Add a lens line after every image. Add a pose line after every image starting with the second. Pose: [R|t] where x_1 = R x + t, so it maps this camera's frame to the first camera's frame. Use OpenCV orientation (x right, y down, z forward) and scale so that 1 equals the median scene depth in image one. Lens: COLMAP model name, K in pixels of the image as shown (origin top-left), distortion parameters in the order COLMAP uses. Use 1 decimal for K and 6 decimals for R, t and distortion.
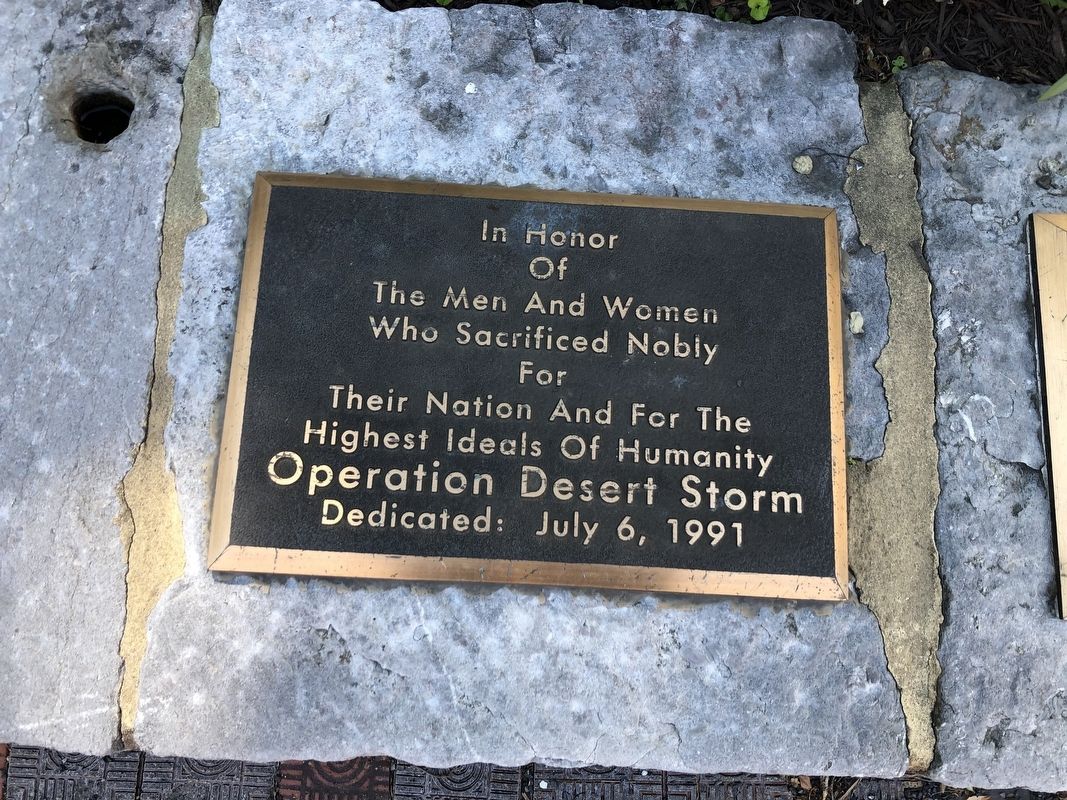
lens RADIAL K [[870.3, 0, 530.1], [0, 870.3, 392.1], [0, 0, 1]] dist [0.030043, -0.043067]
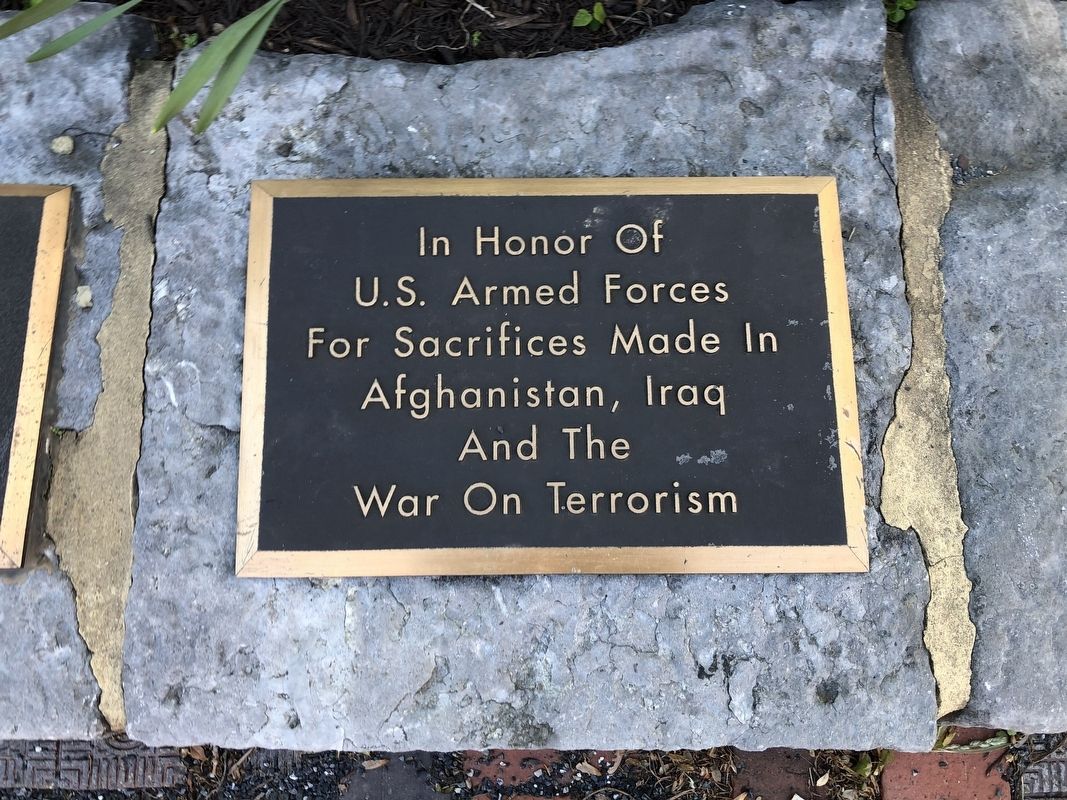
lens RADIAL K [[870.3, 0, 529.8], [0, 870.3, 394.3], [0, 0, 1]] dist [0.030043, -0.043067]
pose [[0.998627, -0.047764, -0.021530, 0.920998], [0.047774, 0.998858, -0.000063, 0.060148], [0.021508, -0.000965, 0.999768, -0.009809]]
